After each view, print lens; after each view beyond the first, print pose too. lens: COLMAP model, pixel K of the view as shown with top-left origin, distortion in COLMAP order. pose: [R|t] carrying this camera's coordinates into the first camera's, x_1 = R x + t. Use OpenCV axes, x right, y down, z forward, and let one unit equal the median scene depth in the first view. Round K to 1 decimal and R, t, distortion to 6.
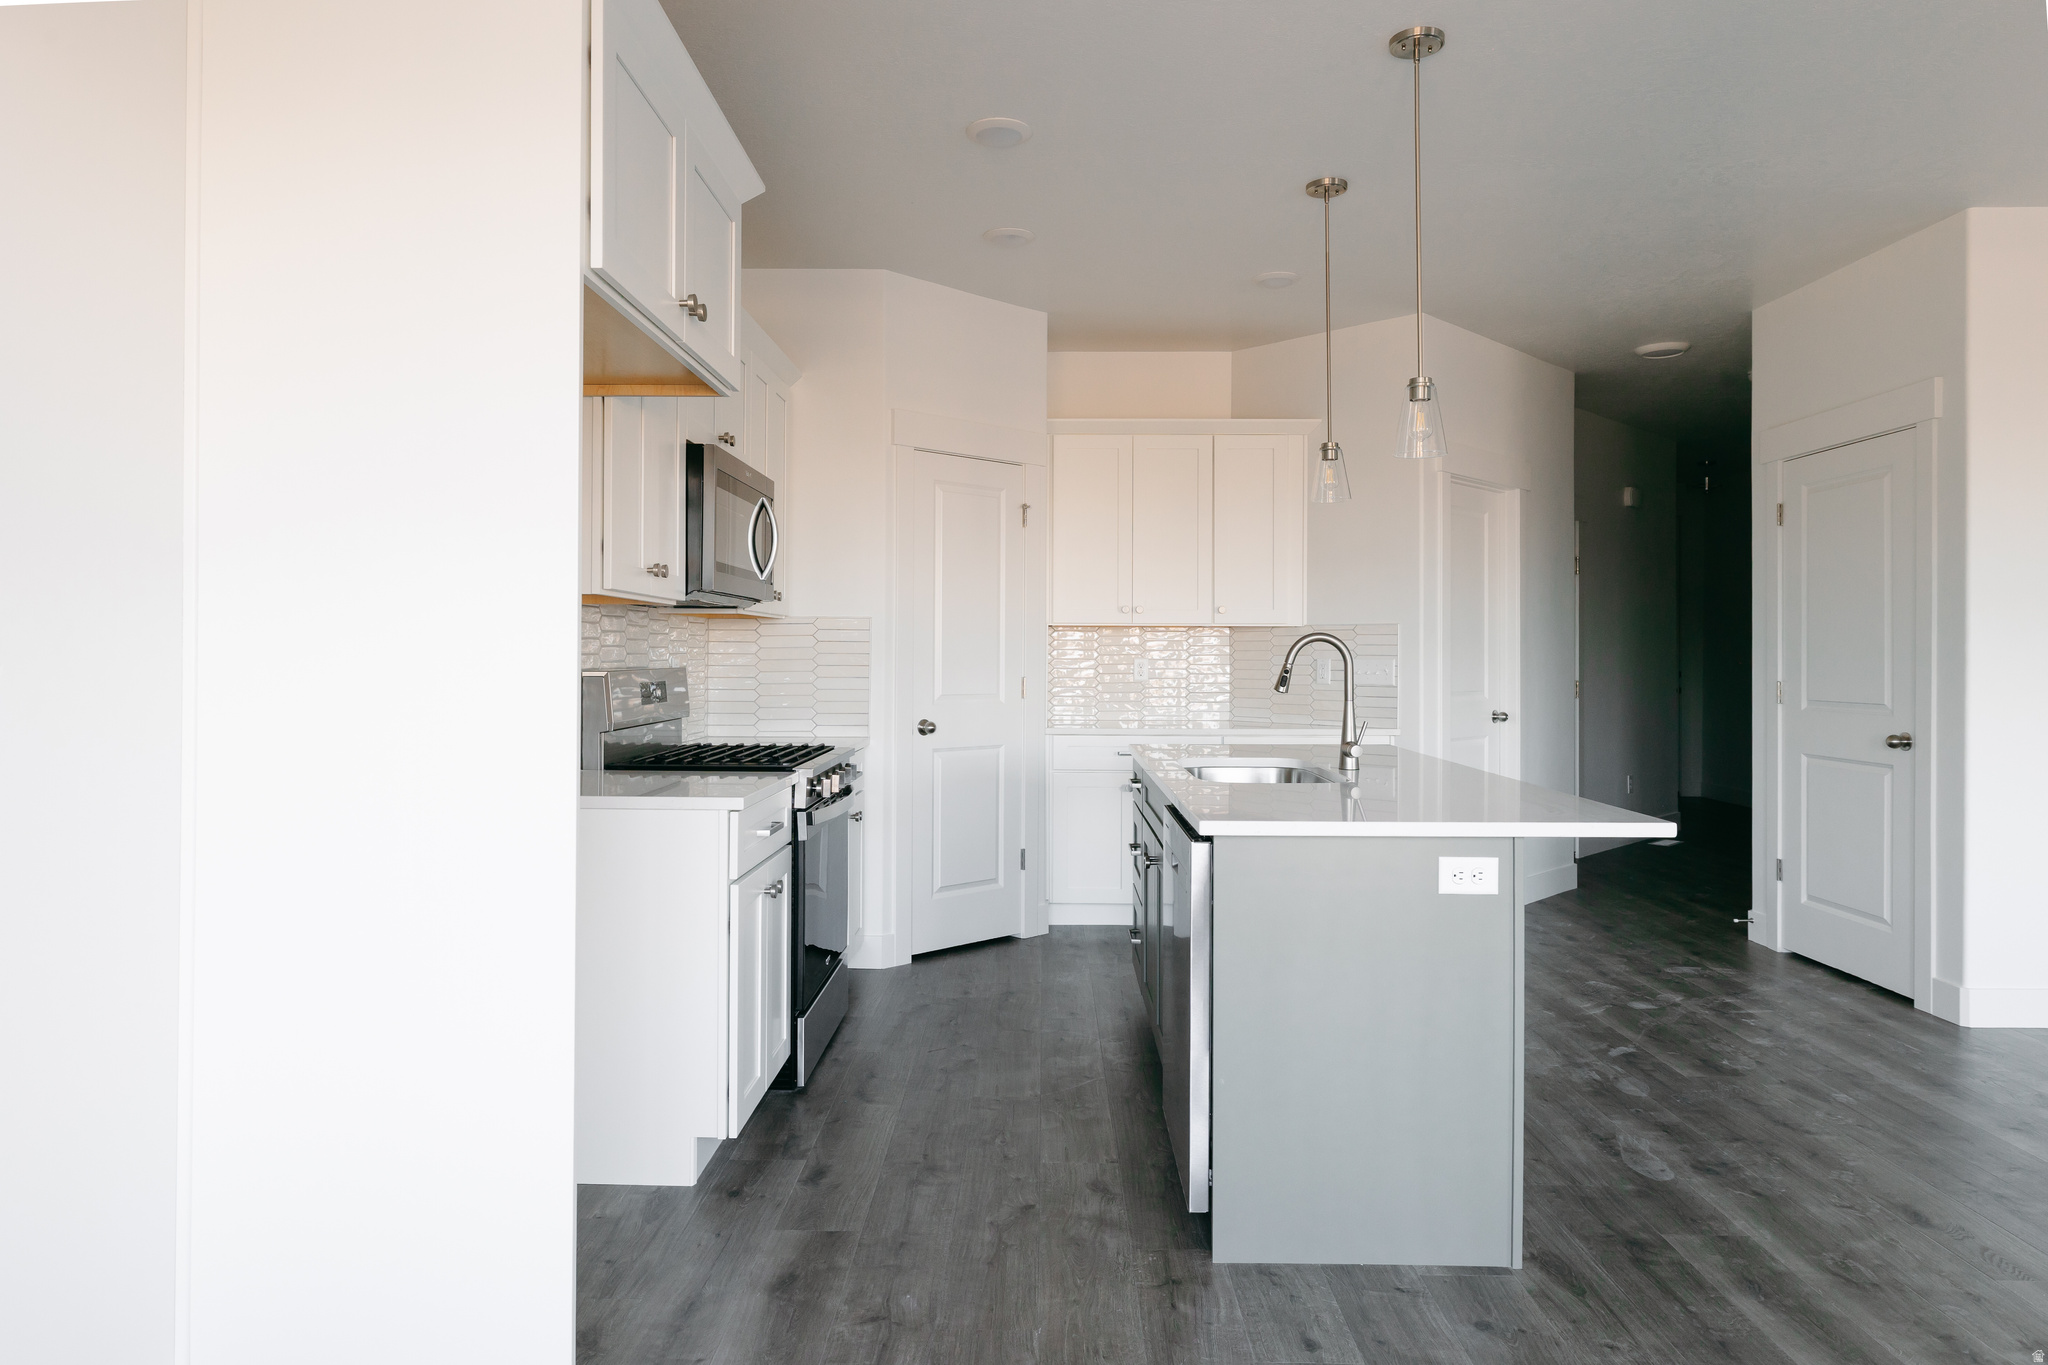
lens RADIAL K [[1246.5, 0, 1025.5], [0, 1246.5, 648.7], [0, 0, 1]] dist [-0.002455, 0.000712]
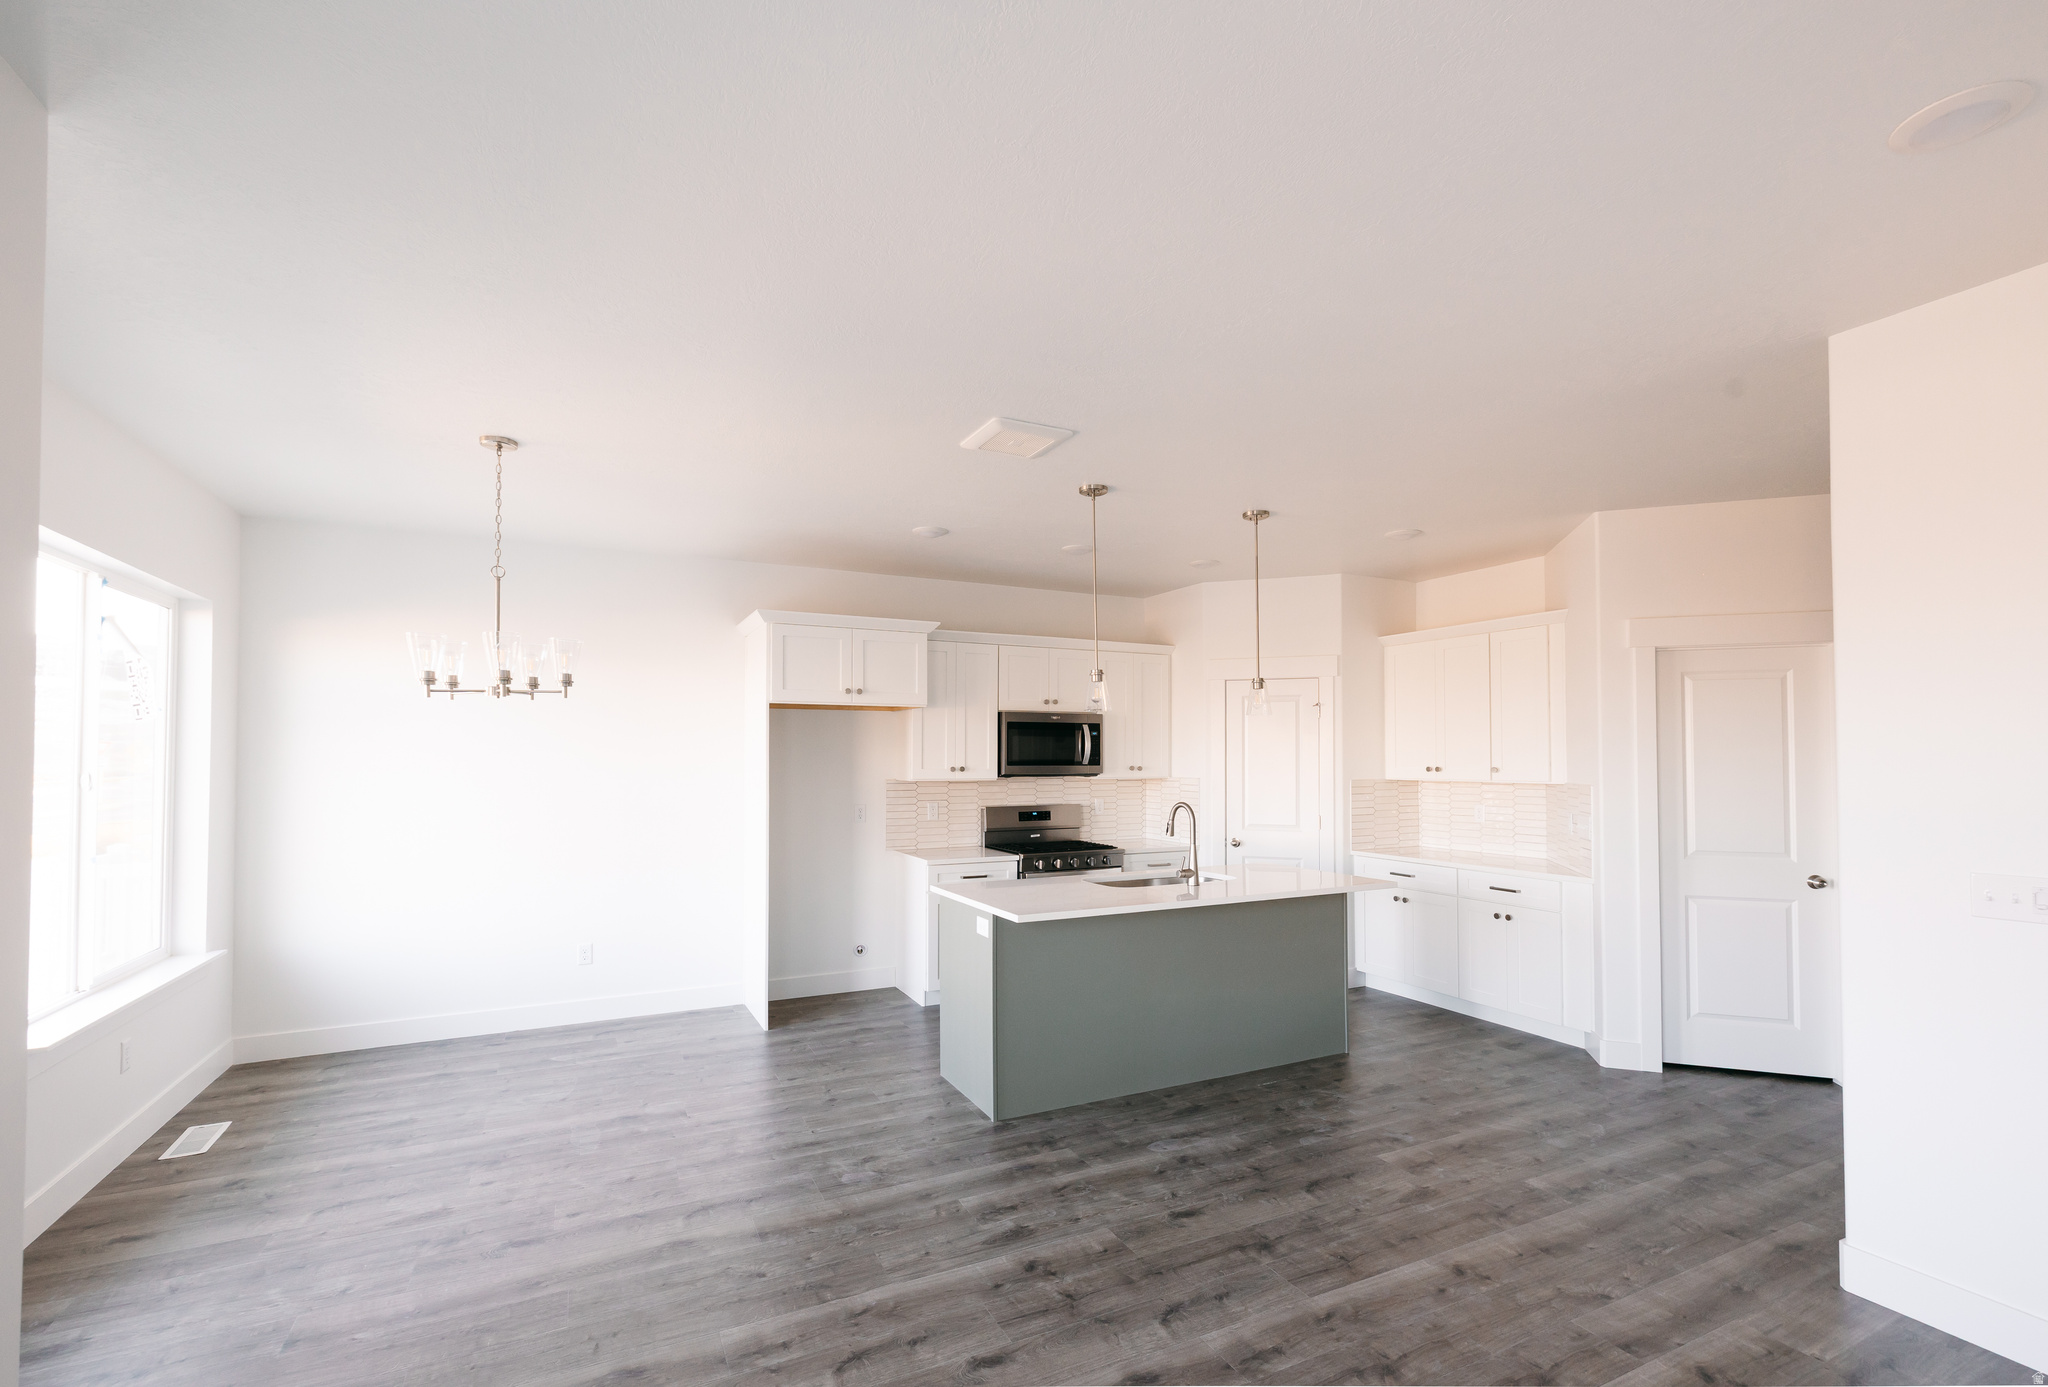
lens RADIAL K [[896.2, 0, 1013.1], [0, 896.2, 739.9], [0, 0, 1]] dist [0.005590, -0.000297]
pose [[0.455747, -0.023327, -0.889804, 1.257623], [0.004750, 0.999706, -0.023775, -0.071159], [0.890097, 0.006609, 0.455724, 0.250823]]
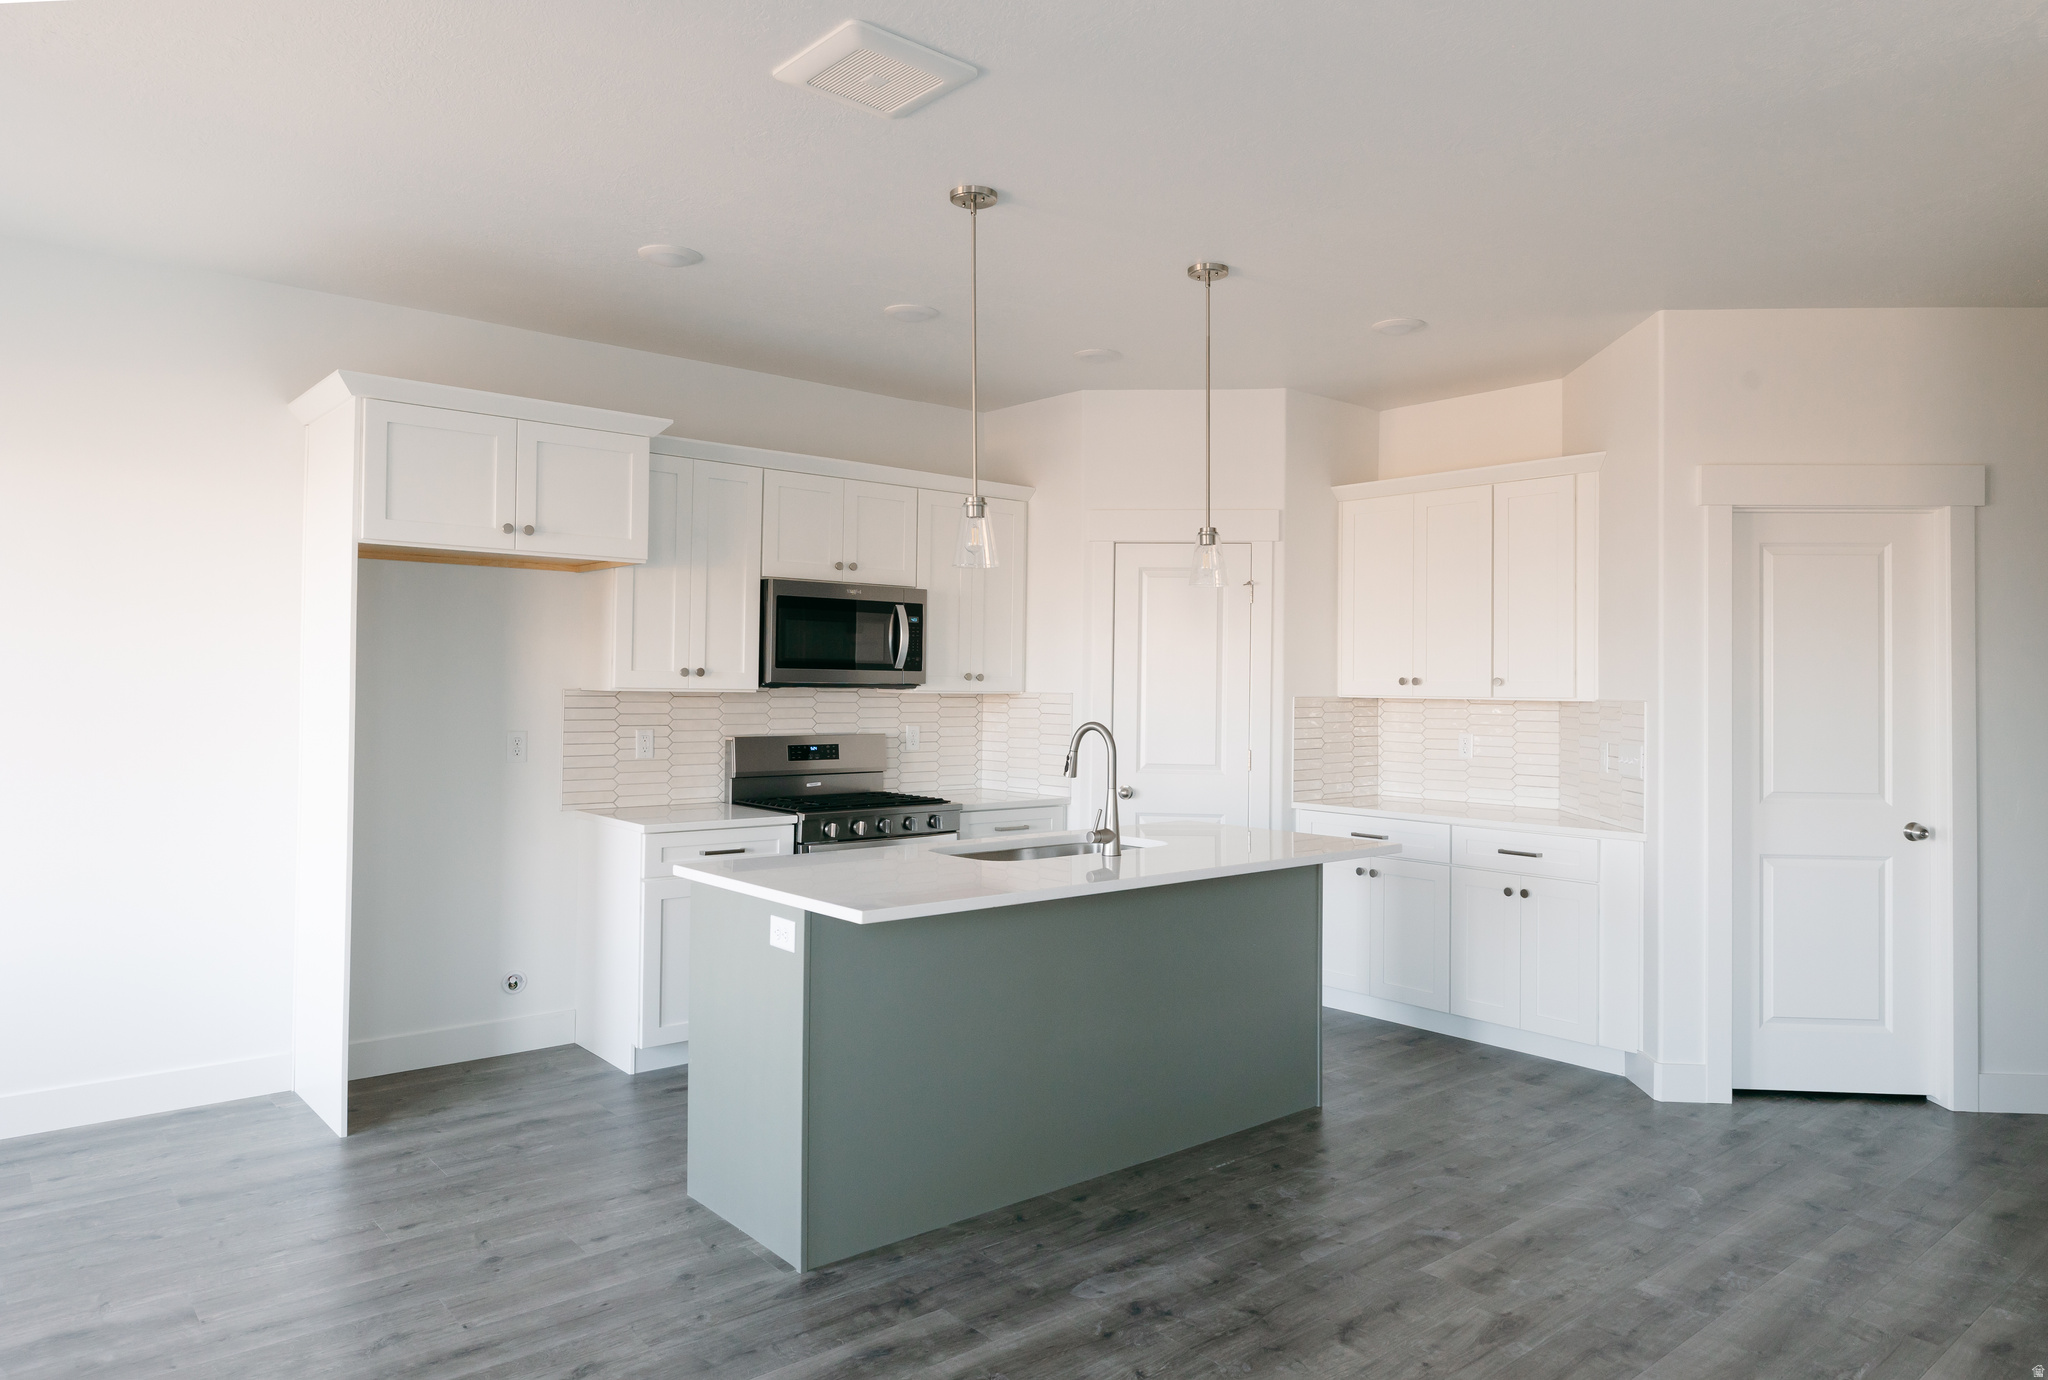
lens RADIAL K [[1313.5, 0, 1034.5], [0, 1313.5, 662.4], [0, 0, 1]] dist [-0.000435, 0.000881]
pose [[0.663417, -0.009838, -0.748185, 1.067442], [-0.006002, 0.999811, -0.018469, -0.043524], [0.748226, 0.016744, 0.663233, 0.237196]]
